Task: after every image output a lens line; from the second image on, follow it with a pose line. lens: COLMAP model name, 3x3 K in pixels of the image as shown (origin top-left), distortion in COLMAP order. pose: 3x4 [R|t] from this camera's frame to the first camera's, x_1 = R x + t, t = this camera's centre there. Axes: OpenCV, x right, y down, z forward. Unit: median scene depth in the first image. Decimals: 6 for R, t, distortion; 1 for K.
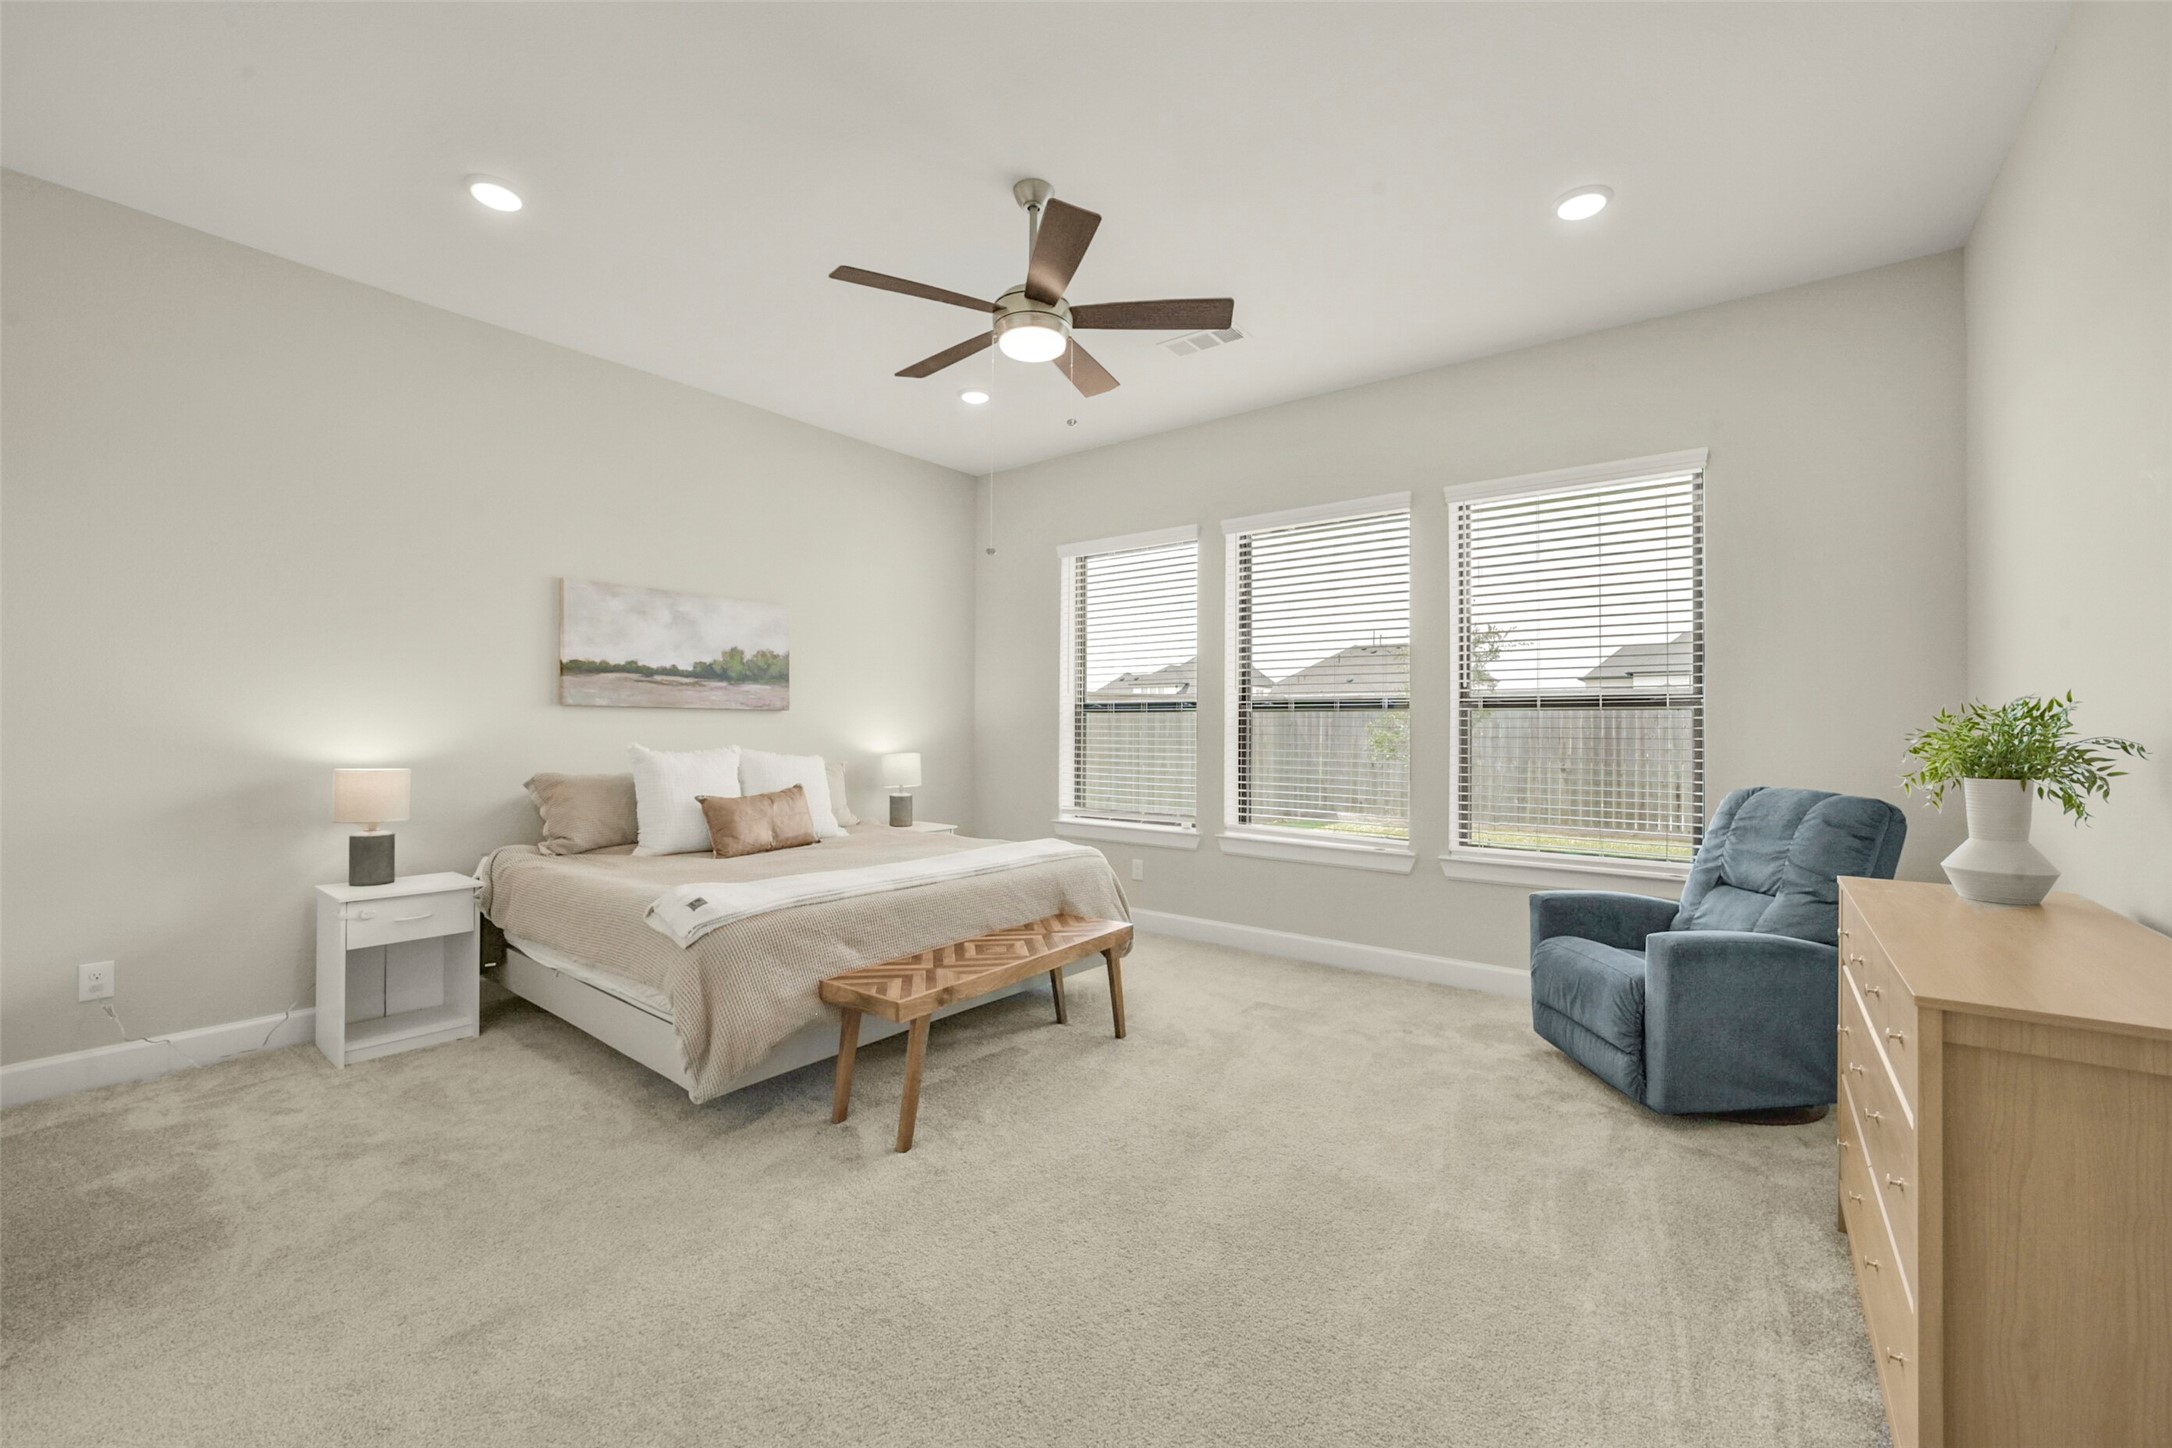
lens RADIAL K [[865.9, 0, 1094.4], [0, 865.9, 721.9], [0, 0, 1]] dist [-0.033245, 0.006575]
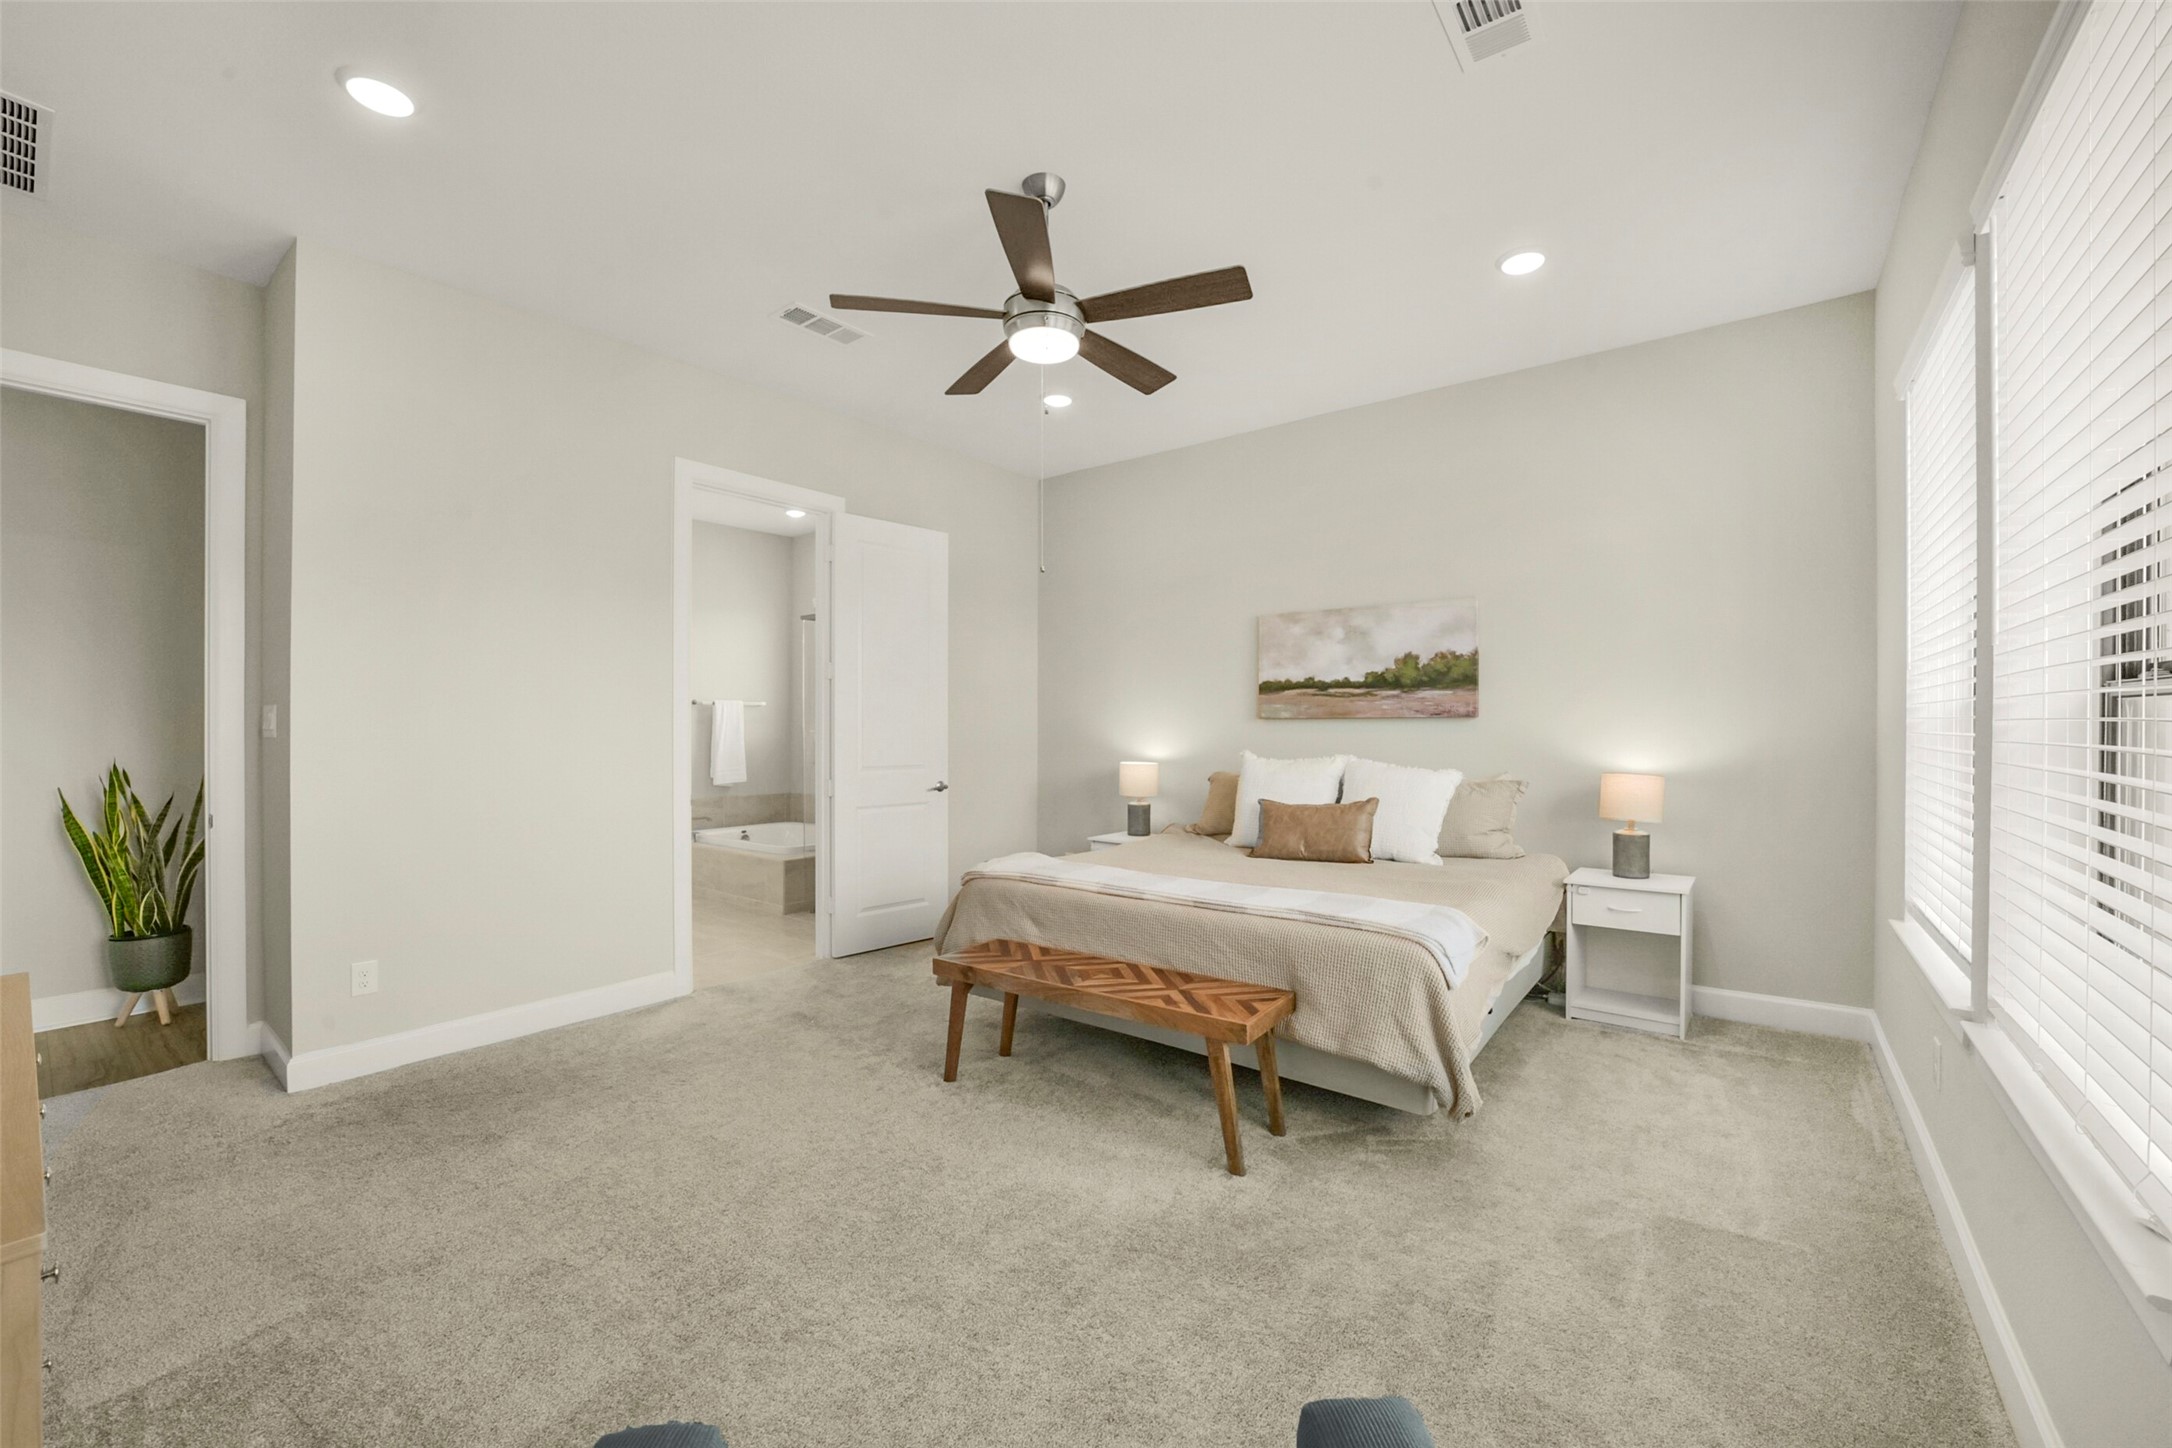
lens RADIAL K [[865.9, 0, 1083.2], [0, 865.9, 721.0], [0, 0, 1]] dist [-0.033245, 0.006575]
pose [[-0.012182, -0.012646, -0.999846, 0.582074], [0.008511, 0.999882, -0.012750, -0.001816], [0.999890, -0.008665, -0.012073, 0.692294]]
